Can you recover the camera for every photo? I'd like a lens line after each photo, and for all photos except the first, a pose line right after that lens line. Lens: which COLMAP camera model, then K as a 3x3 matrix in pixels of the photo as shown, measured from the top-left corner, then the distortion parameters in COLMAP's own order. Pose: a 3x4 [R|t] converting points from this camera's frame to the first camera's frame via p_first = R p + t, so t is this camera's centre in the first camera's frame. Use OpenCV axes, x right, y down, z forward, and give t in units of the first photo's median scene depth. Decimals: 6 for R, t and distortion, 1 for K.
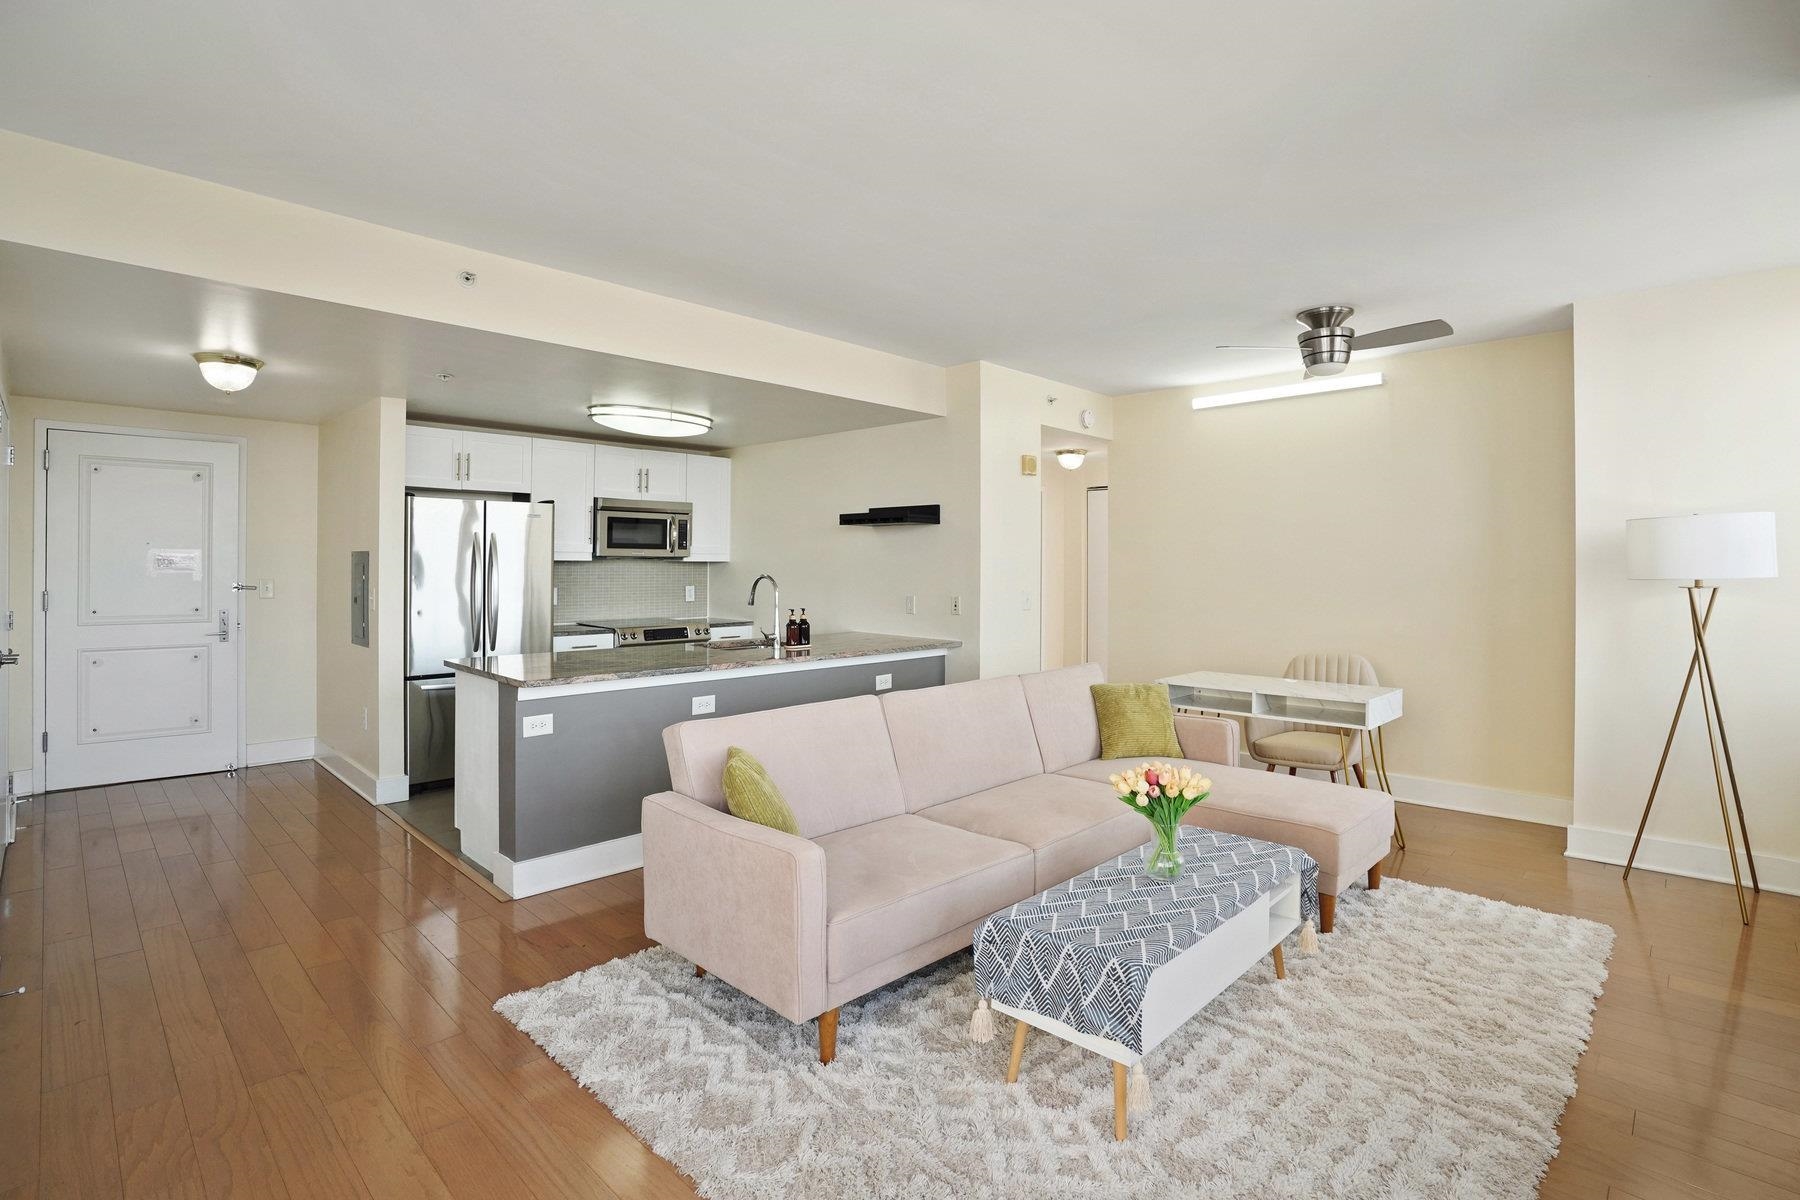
lens RADIAL K [[846.0, 0, 895.1], [0, 846.0, 582.2], [0, 0, 1]] dist [-0.029662, 0.000637]
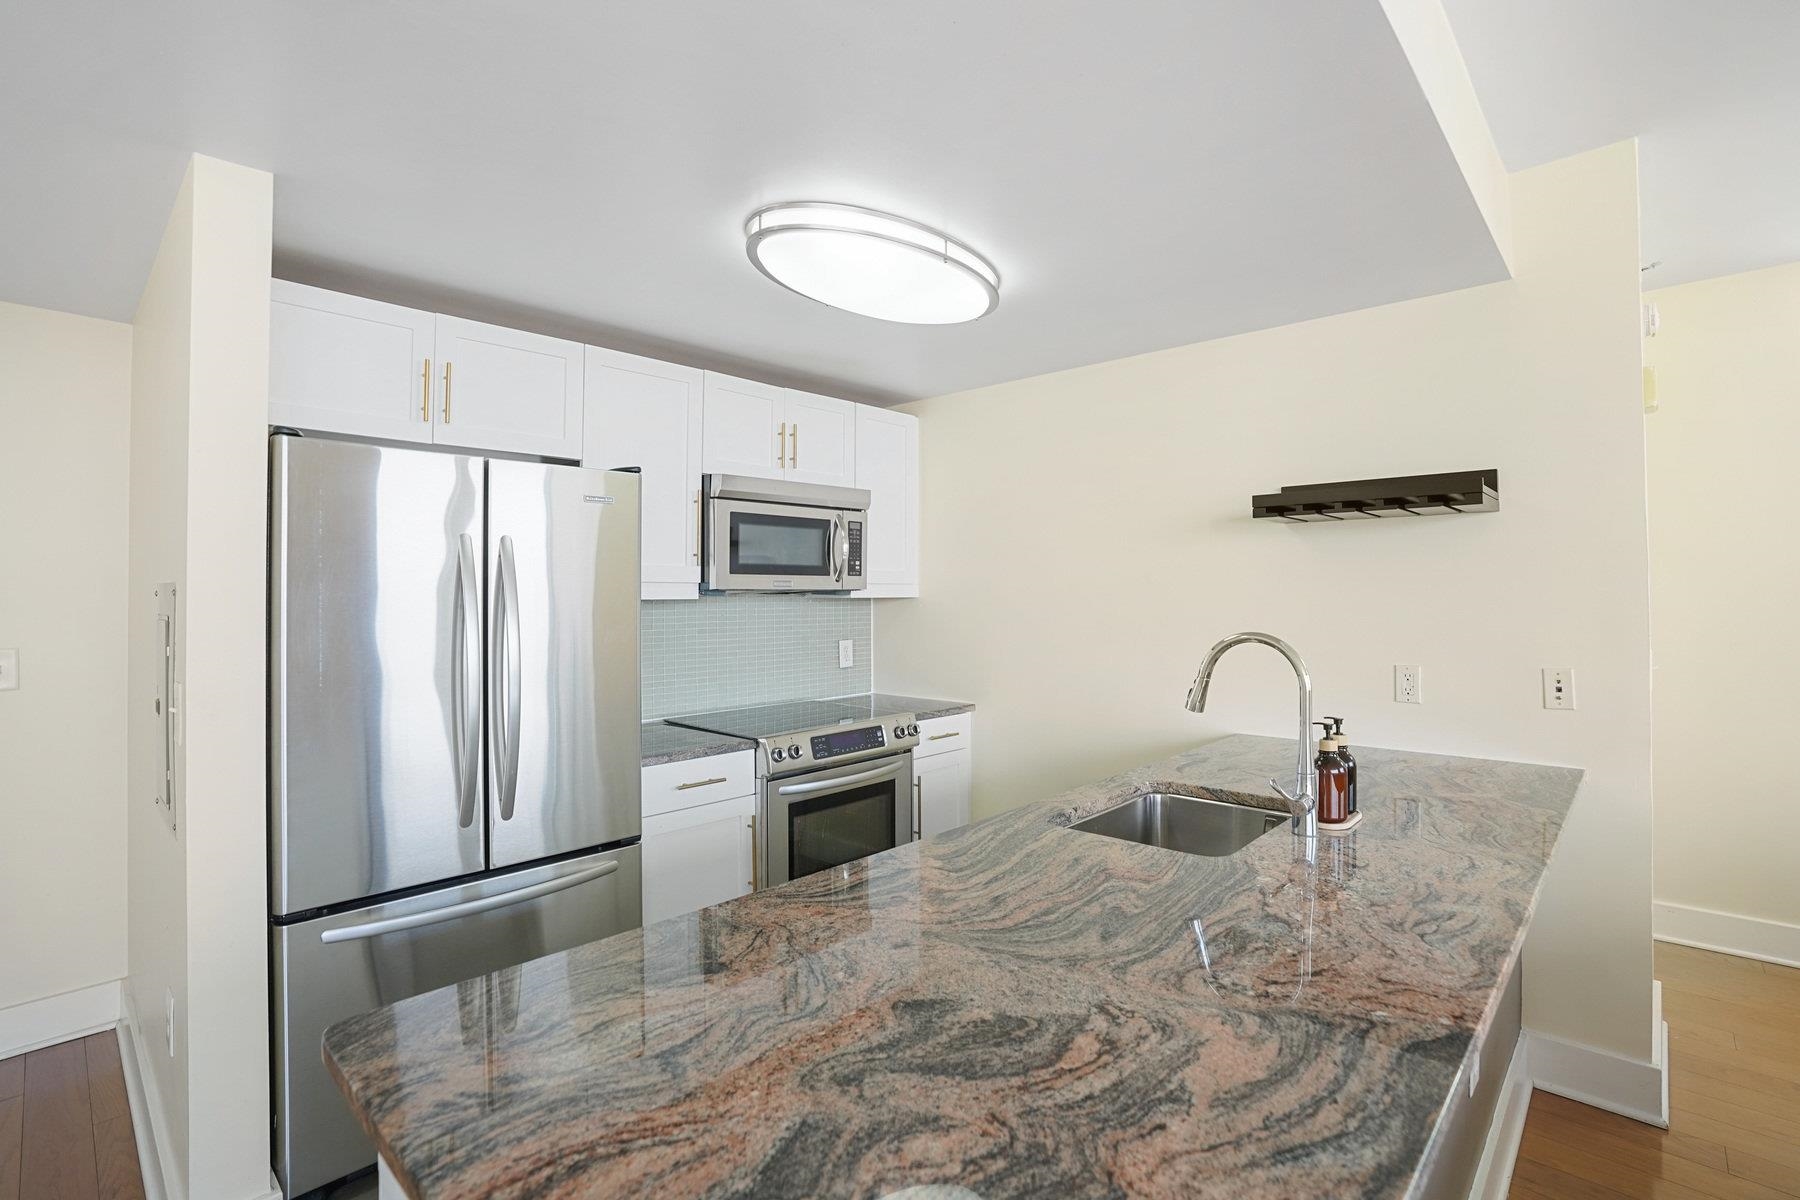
lens RADIAL K [[822.3, 0, 898.1], [0, 822.3, 598.3], [0, 0, 1]] dist [-0.041363, 0.019533]
pose [[0.999758, -0.014411, 0.016635, -0.273832], [0.014761, 0.999668, -0.021109, -0.015417], [-0.016325, 0.021349, 0.999639, 0.558210]]
